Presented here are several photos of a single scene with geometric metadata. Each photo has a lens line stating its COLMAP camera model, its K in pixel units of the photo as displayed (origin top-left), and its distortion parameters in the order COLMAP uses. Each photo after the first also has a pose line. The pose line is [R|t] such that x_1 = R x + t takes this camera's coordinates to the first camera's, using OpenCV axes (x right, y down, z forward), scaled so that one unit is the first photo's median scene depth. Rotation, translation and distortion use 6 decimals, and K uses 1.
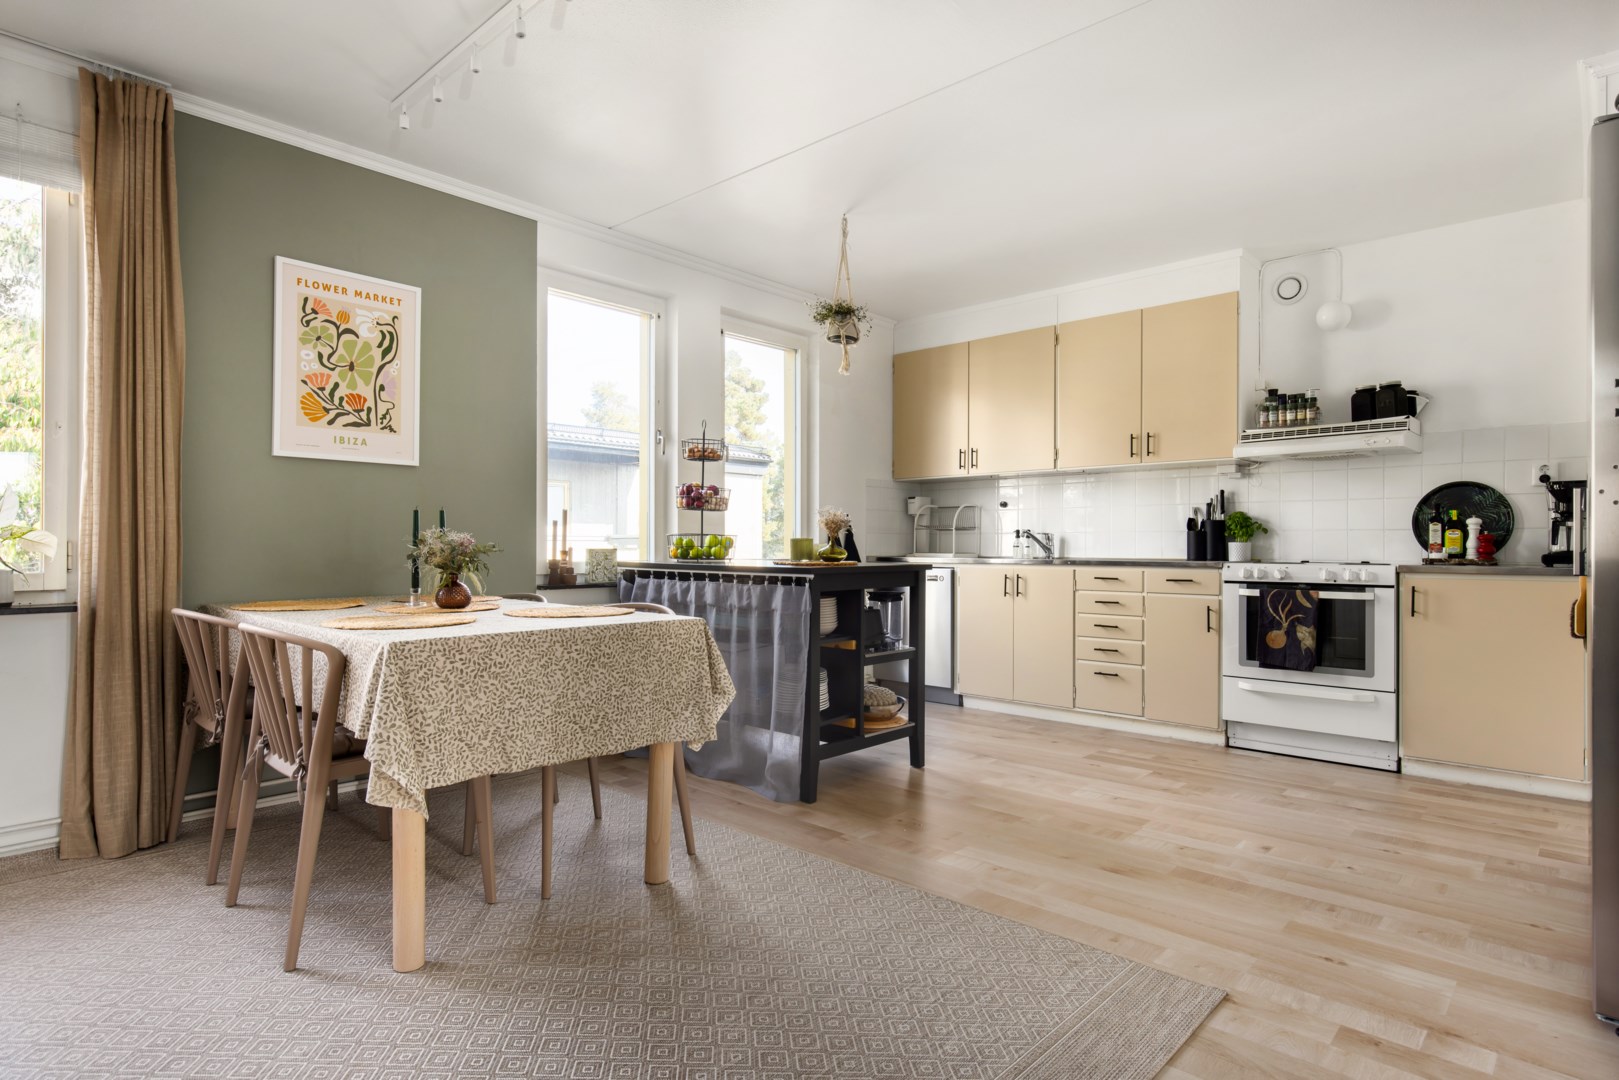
lens RADIAL K [[865.1, 0, 809.2], [0, 865.1, 543.2], [0, 0, 1]] dist [0.002114, -0.001077]
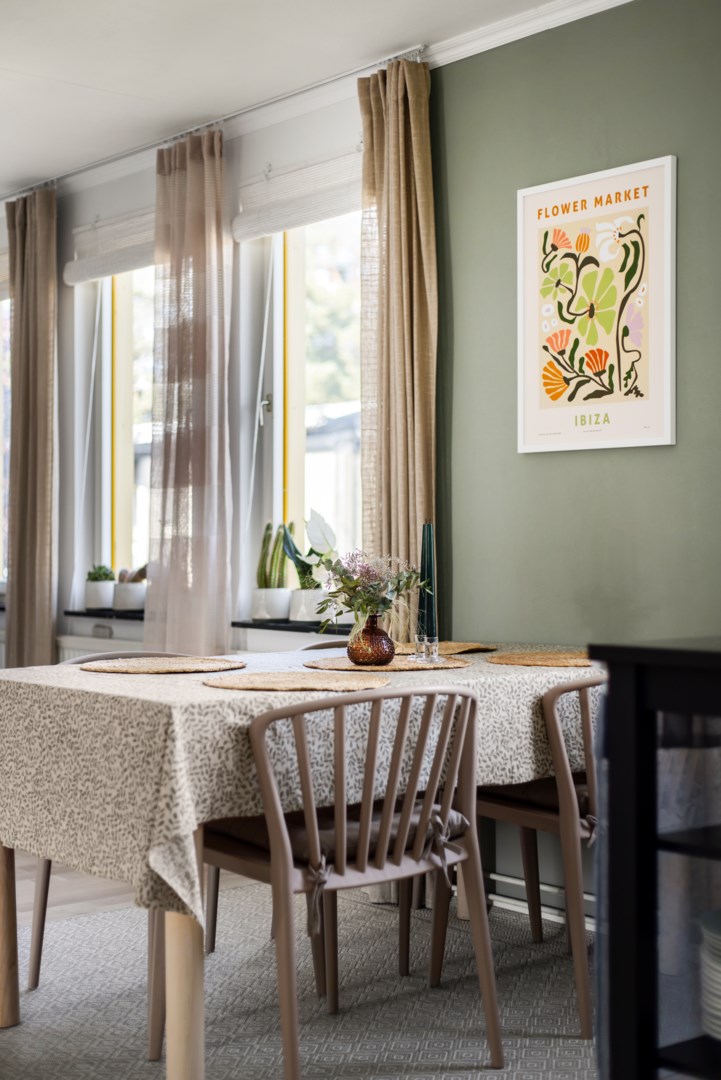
lens RADIAL K [[1565.8, 0, 360.5], [0, 1565.8, 540.0], [0, 0, 1]] dist [-0.000688, -0.018470]
pose [[-0.118703, -0.006641, -0.992908, 0.635688], [0.003393, 0.999969, -0.007093, -0.012929], [0.992924, -0.004211, -0.118677, 0.850648]]
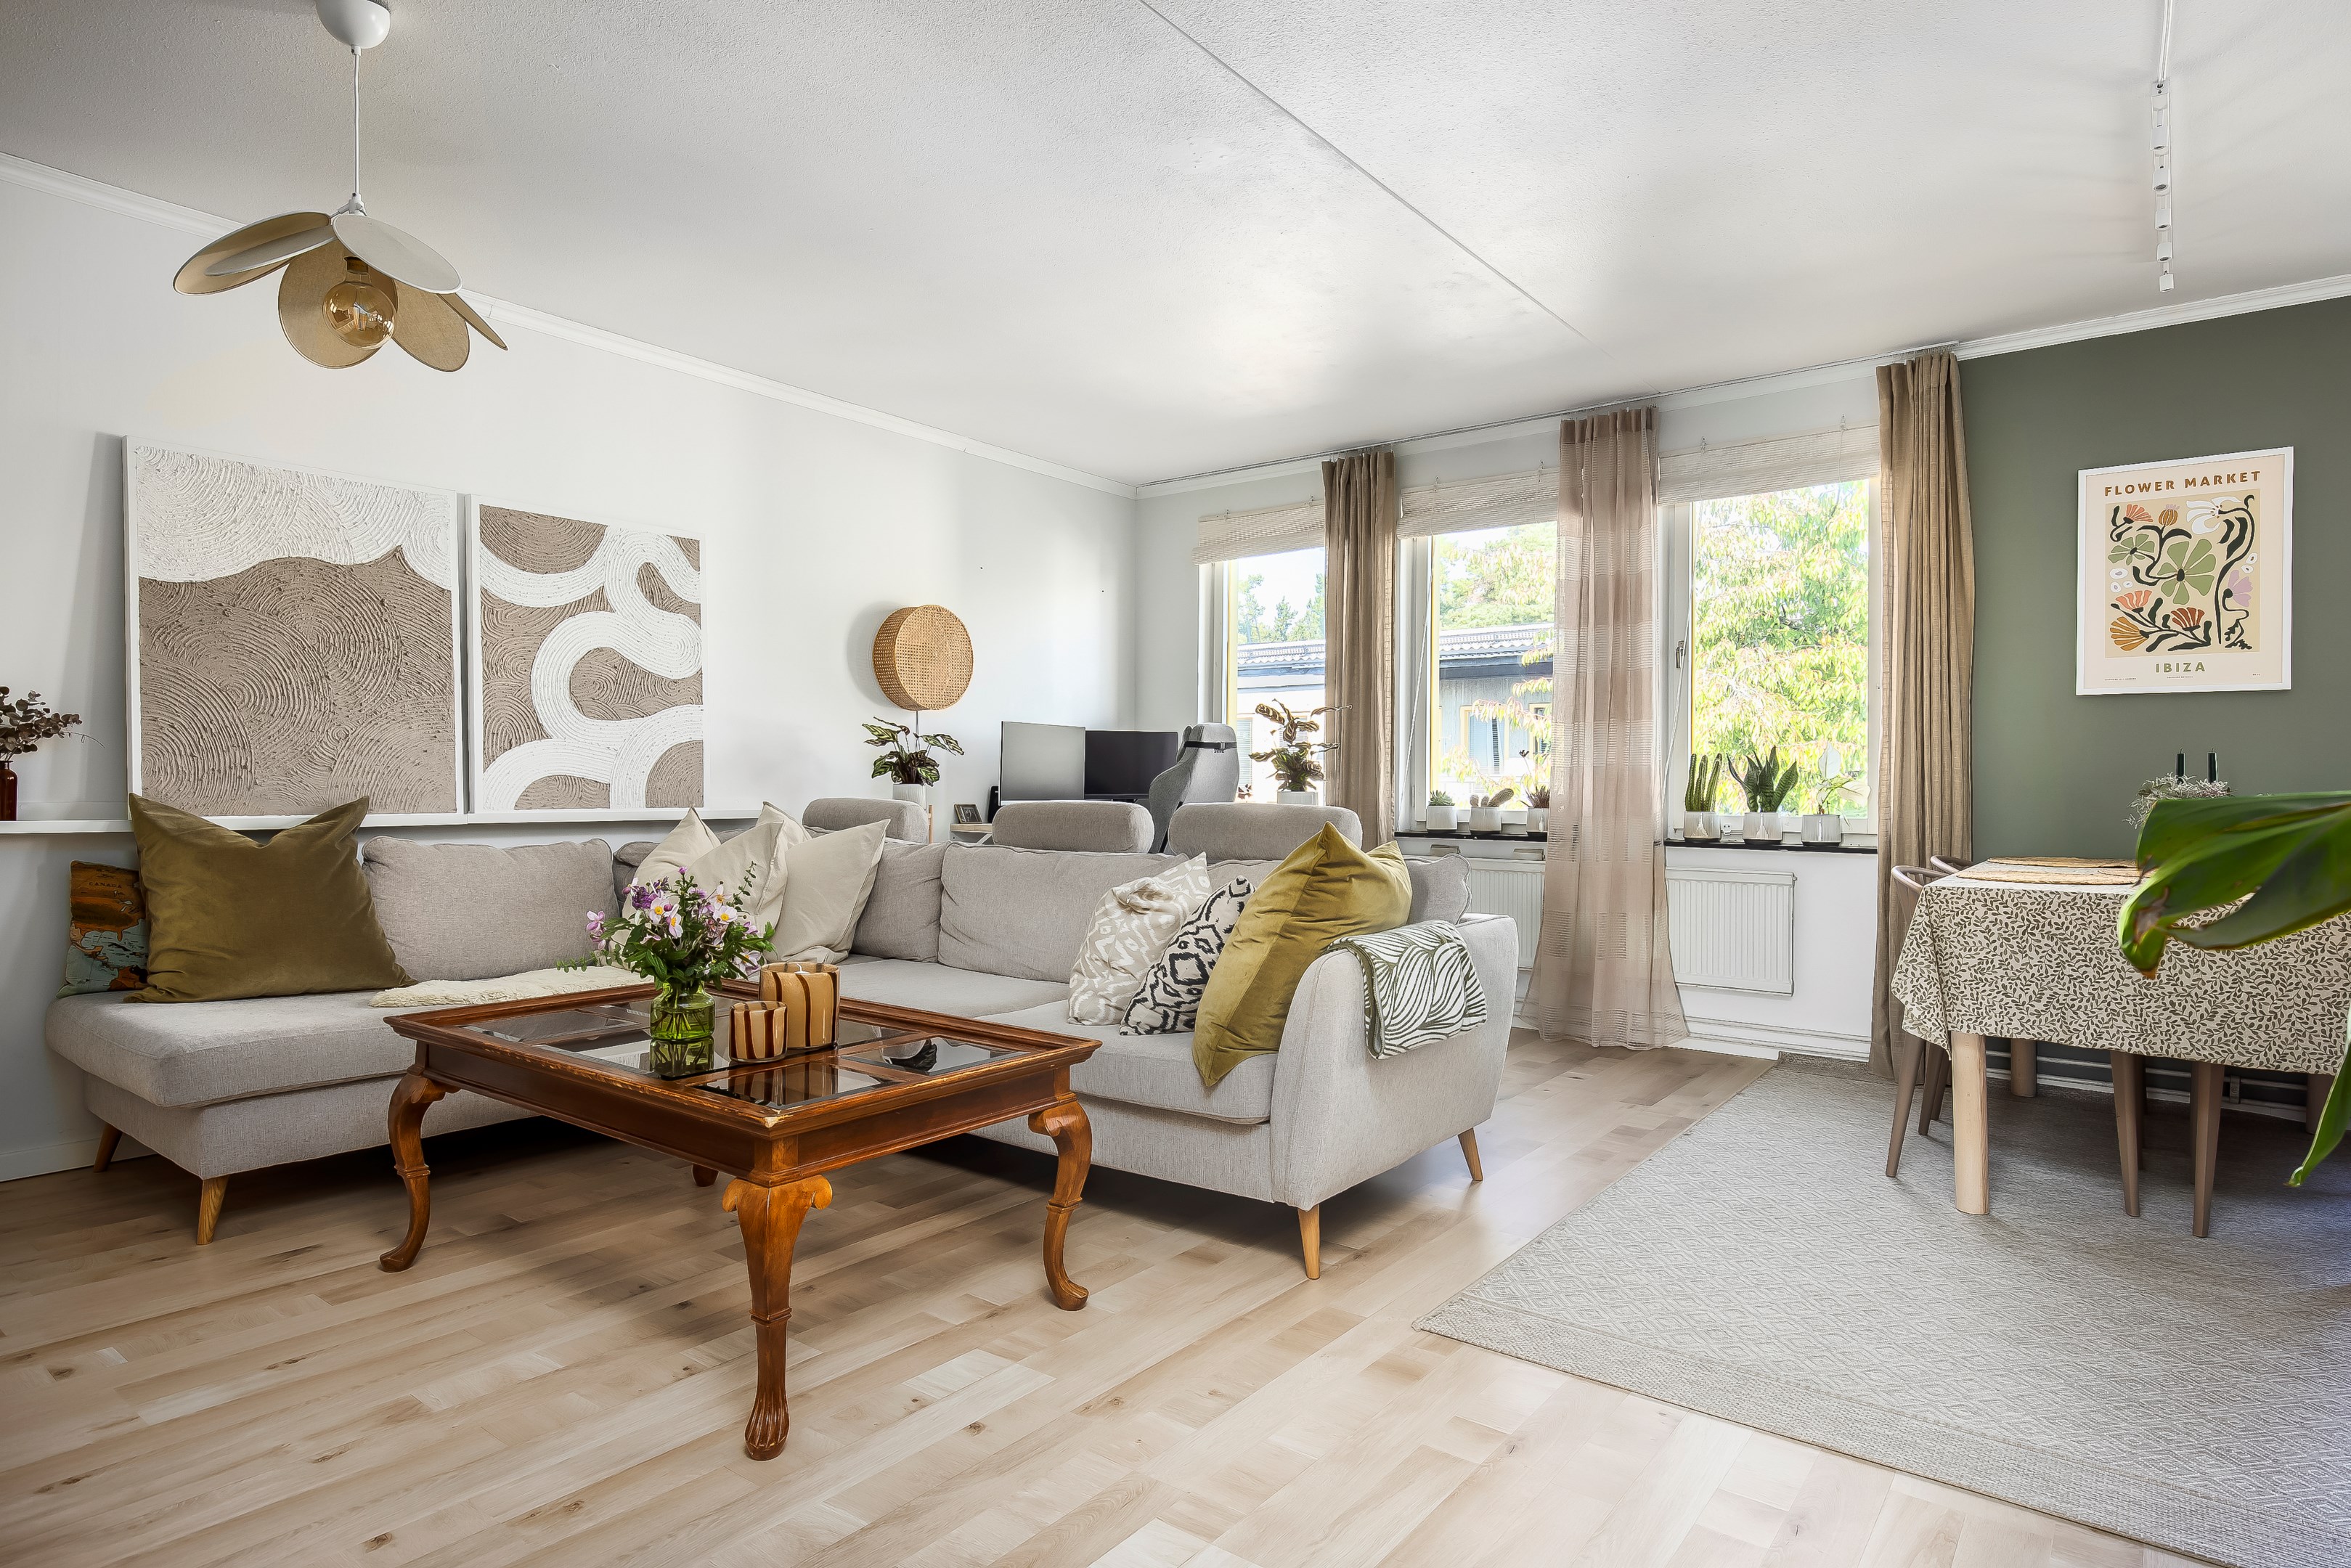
lens RADIAL K [[1290.6, 0, 1171.2], [0, 1290.6, 773.9], [0, 0, 1]] dist [0.003848, -0.001362]
pose [[0.087660, -0.010519, -0.996095, 0.517950], [-0.004698, 0.999929, -0.010973, -0.001107], [0.996139, 0.005642, 0.087605, -0.036763]]
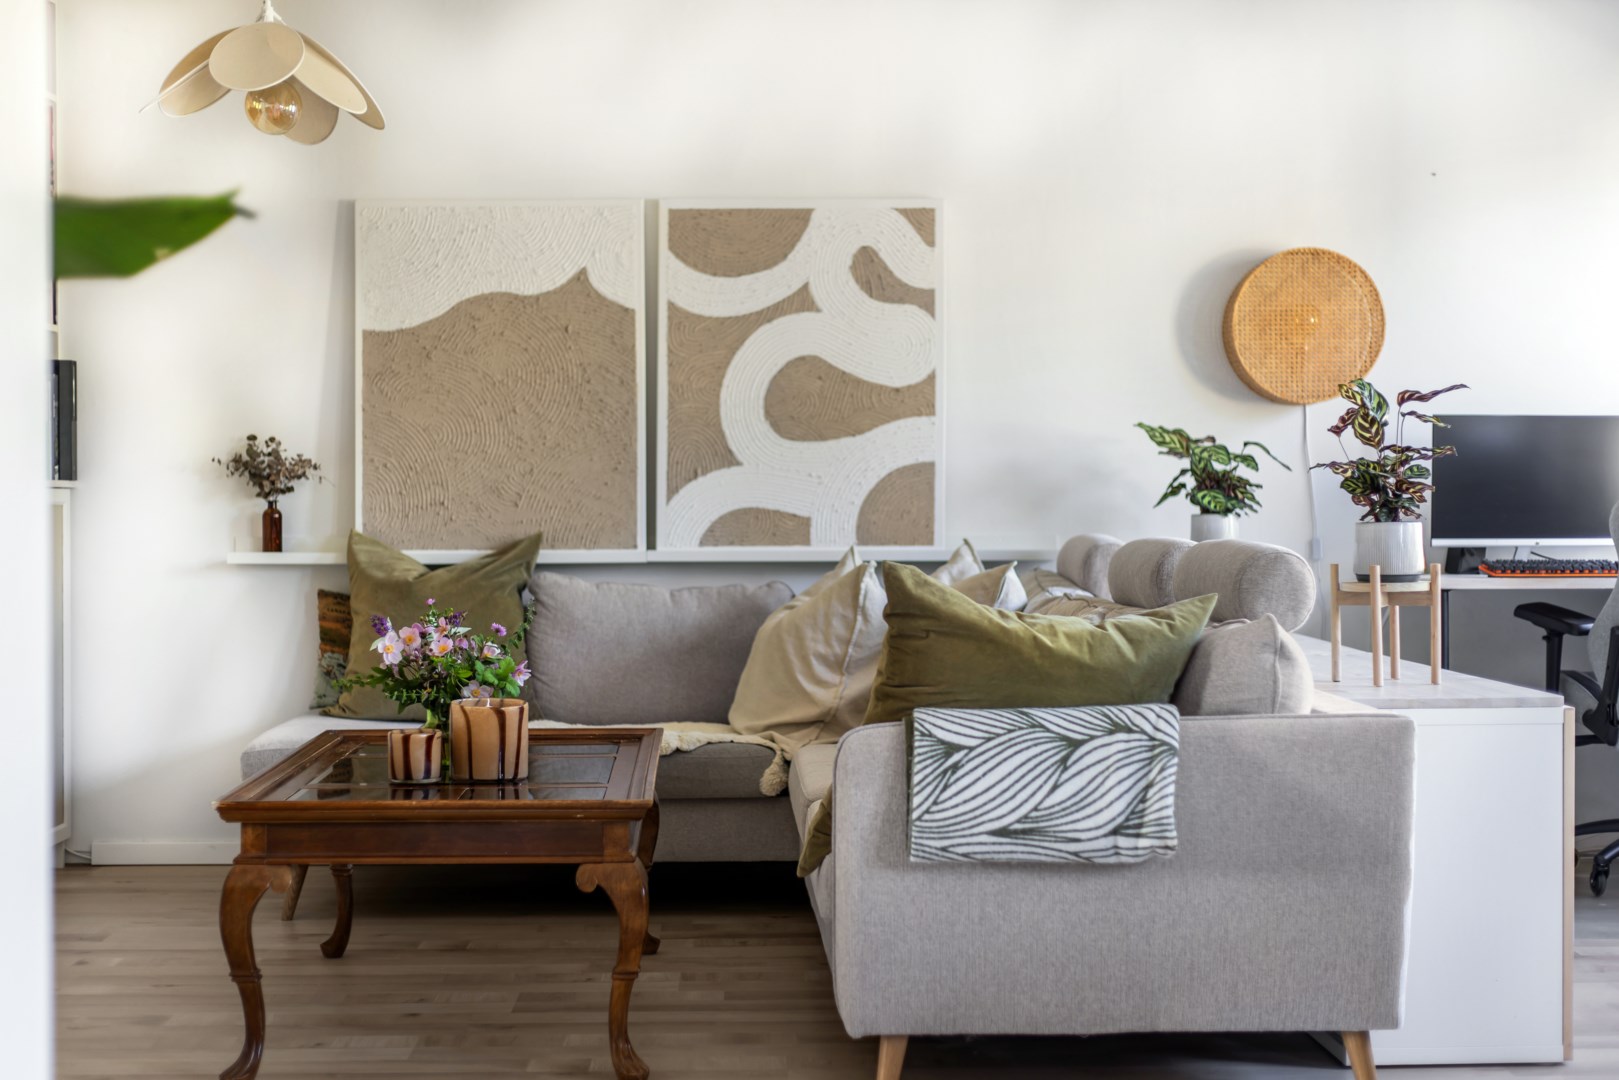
lens RADIAL K [[2347.2, 0, 809.5], [0, 2347.2, 540.0], [0, 0, 1]] dist [-0.000688, -0.018470]
pose [[-0.715232, 0.006524, -0.698856, 0.557728], [0.000999, 0.999965, 0.008312, -0.000082], [0.698886, 0.005247, -0.715214, 0.806281]]
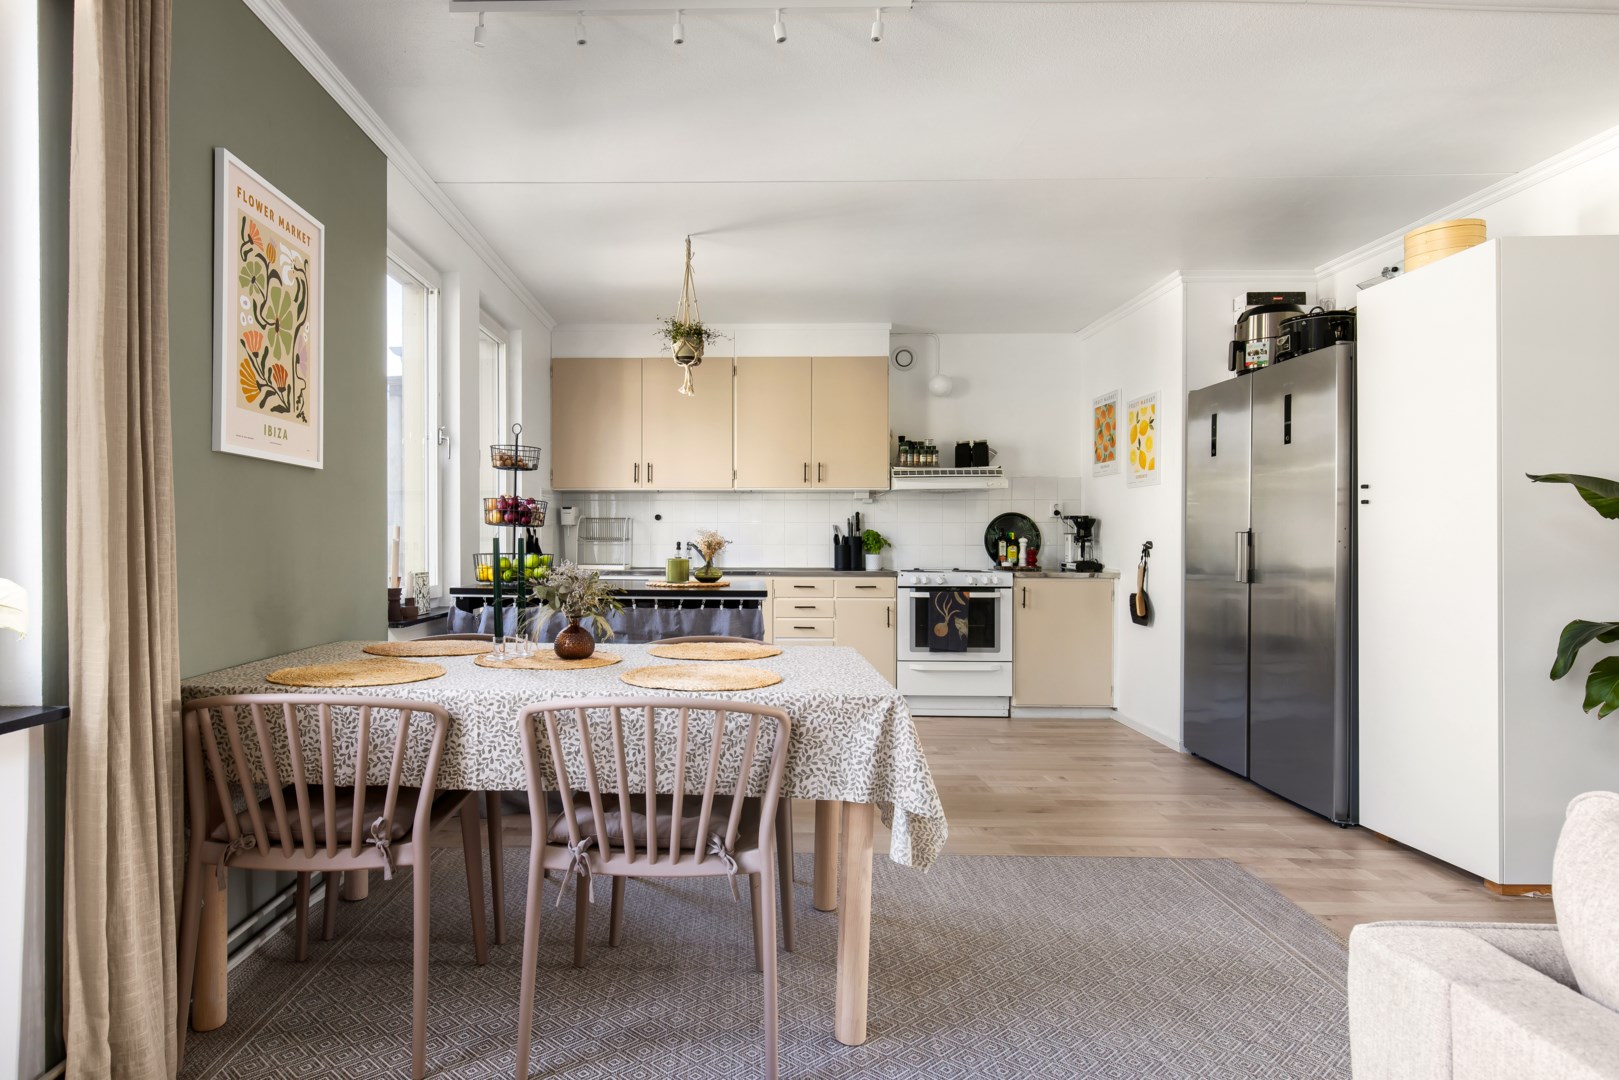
lens RADIAL K [[900.6, 0, 724.5], [0, 900.6, 545.7], [0, 0, 1]] dist [0.004178, -0.000739]
pose [[0.753700, -0.004060, 0.657206, -0.647923], [-0.002087, 0.999961, 0.008570, -0.029902], [-0.657215, -0.007830, 0.753662, 0.190466]]
